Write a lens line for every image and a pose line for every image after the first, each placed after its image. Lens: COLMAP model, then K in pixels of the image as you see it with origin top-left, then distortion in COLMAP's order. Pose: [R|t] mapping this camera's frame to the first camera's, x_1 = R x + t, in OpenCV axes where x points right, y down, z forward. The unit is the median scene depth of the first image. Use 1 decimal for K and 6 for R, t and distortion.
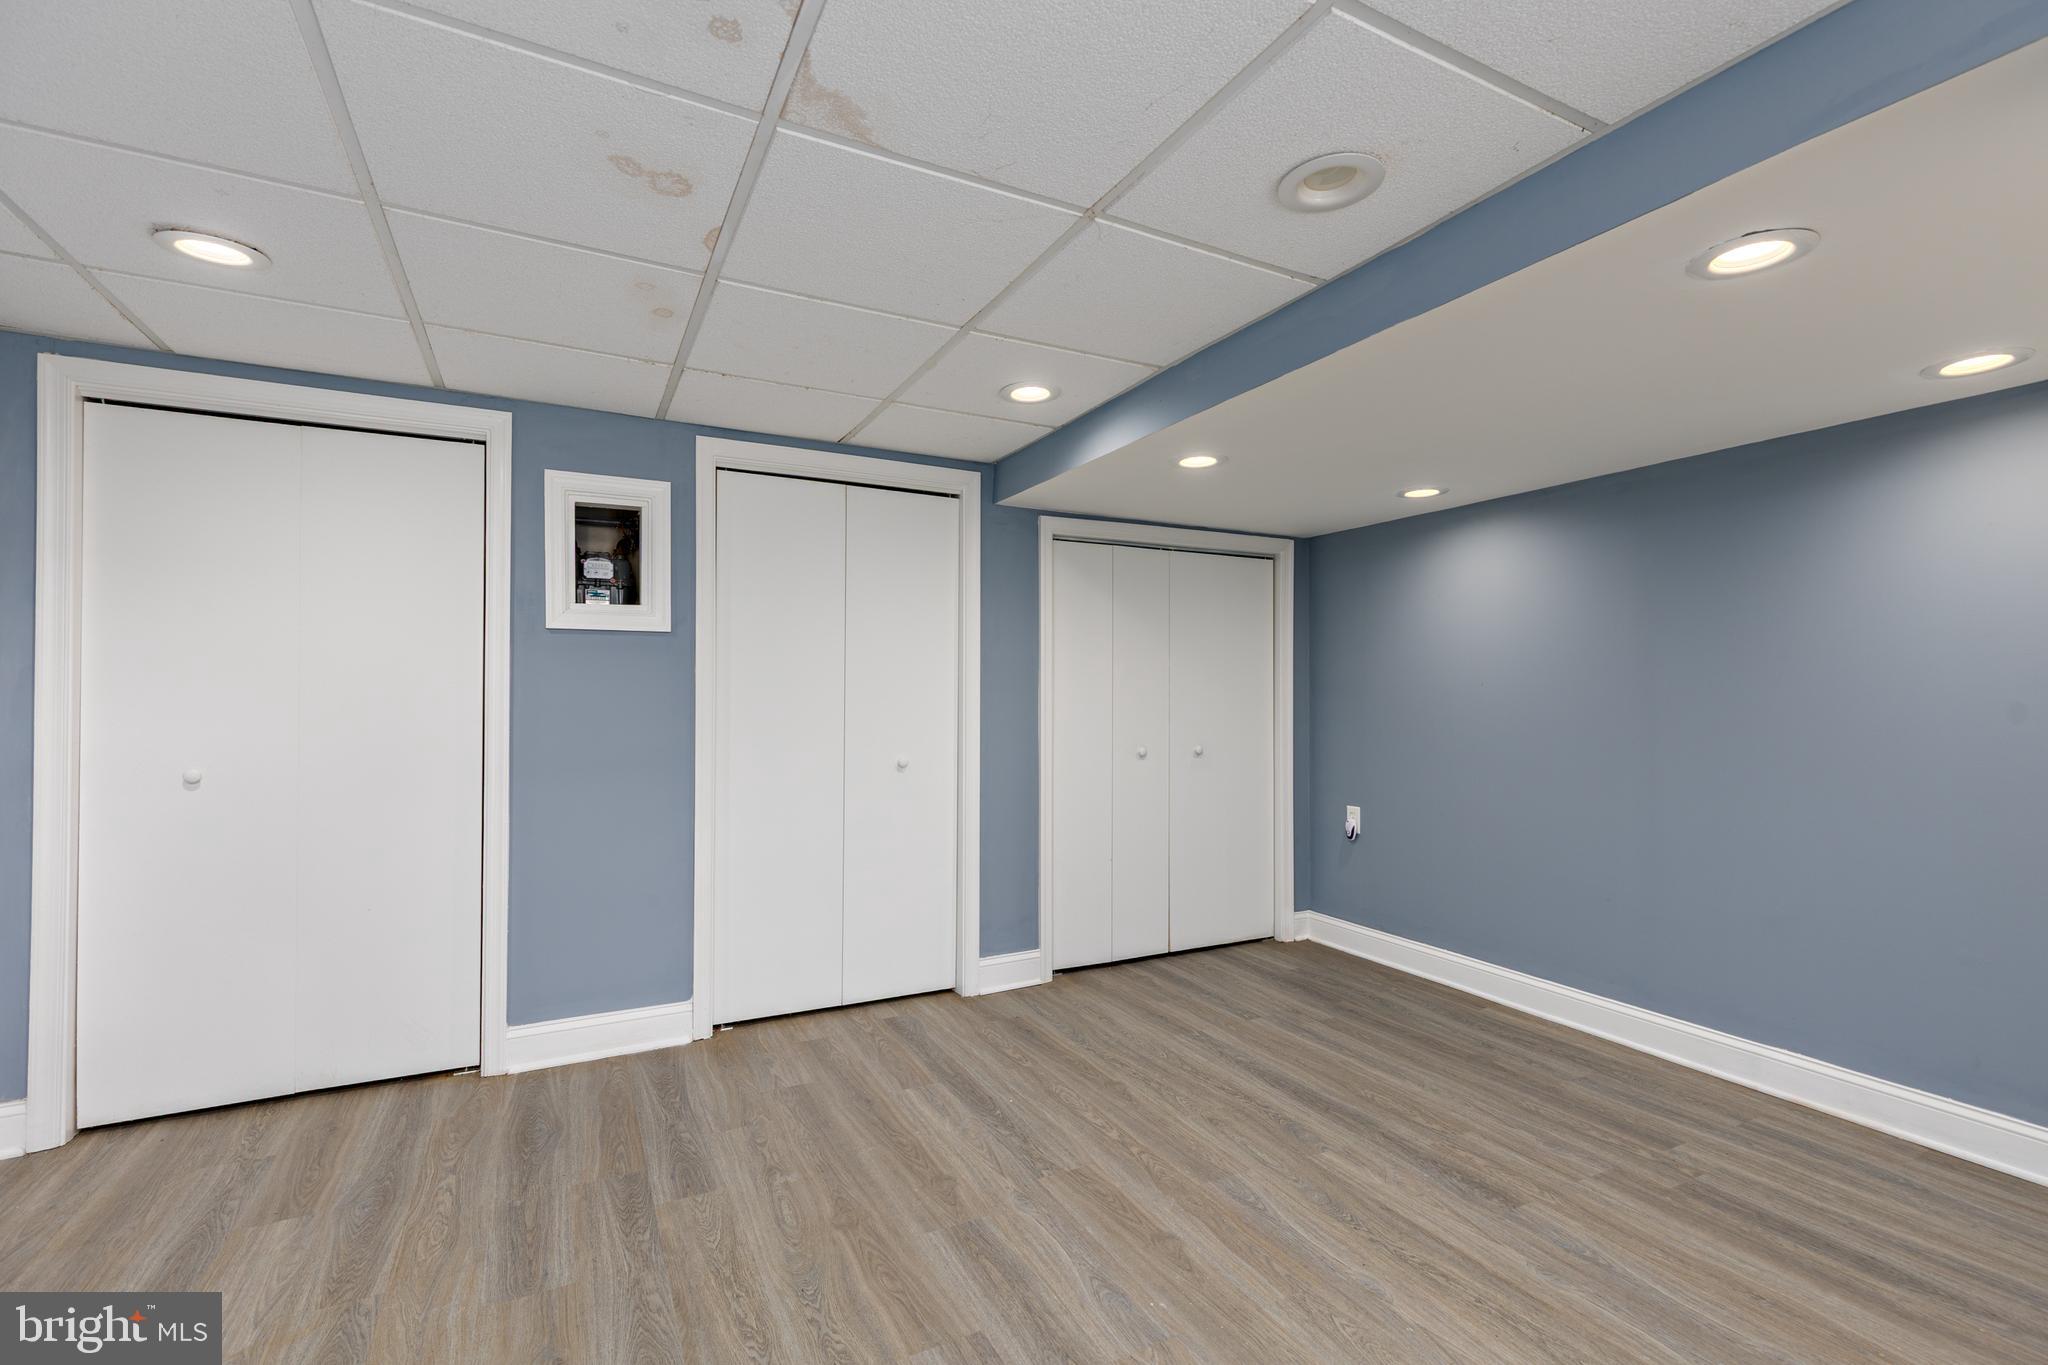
lens RADIAL K [[920.0, 0, 1034.8], [0, 920.0, 701.2], [0, 0, 1]] dist [0.010802, -0.000640]
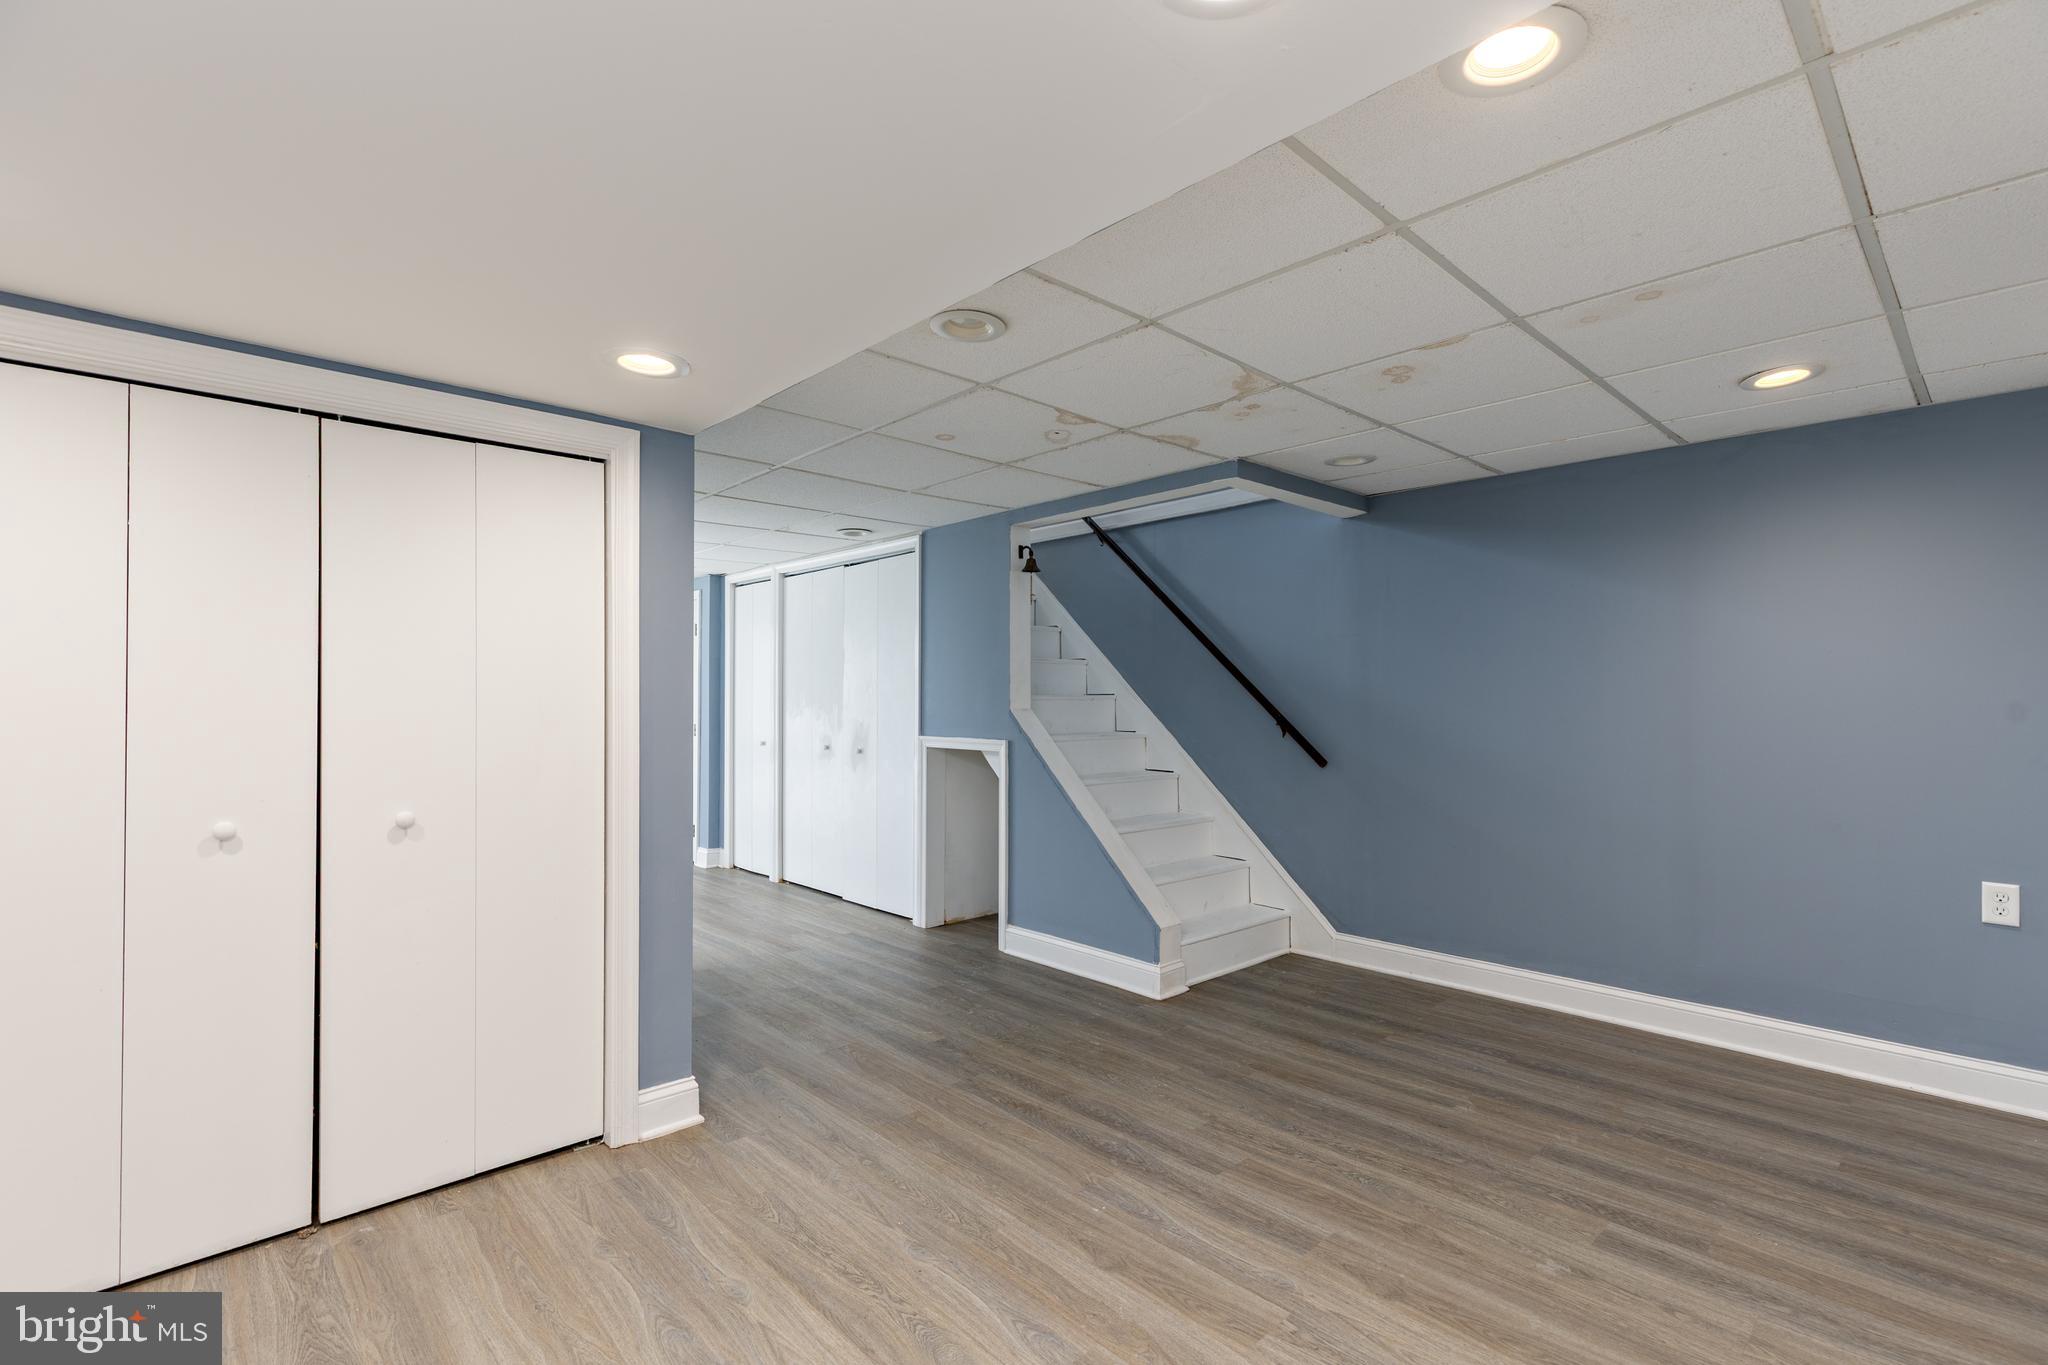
lens RADIAL K [[920.0, 0, 1022.6], [0, 920.0, 690.7], [0, 0, 1]] dist [0.010802, -0.000640]
pose [[-0.967836, -0.005891, -0.251515, 0.473889], [0.000607, 0.999668, -0.025750, -0.000598], [0.251583, -0.025075, -0.967511, 1.898408]]
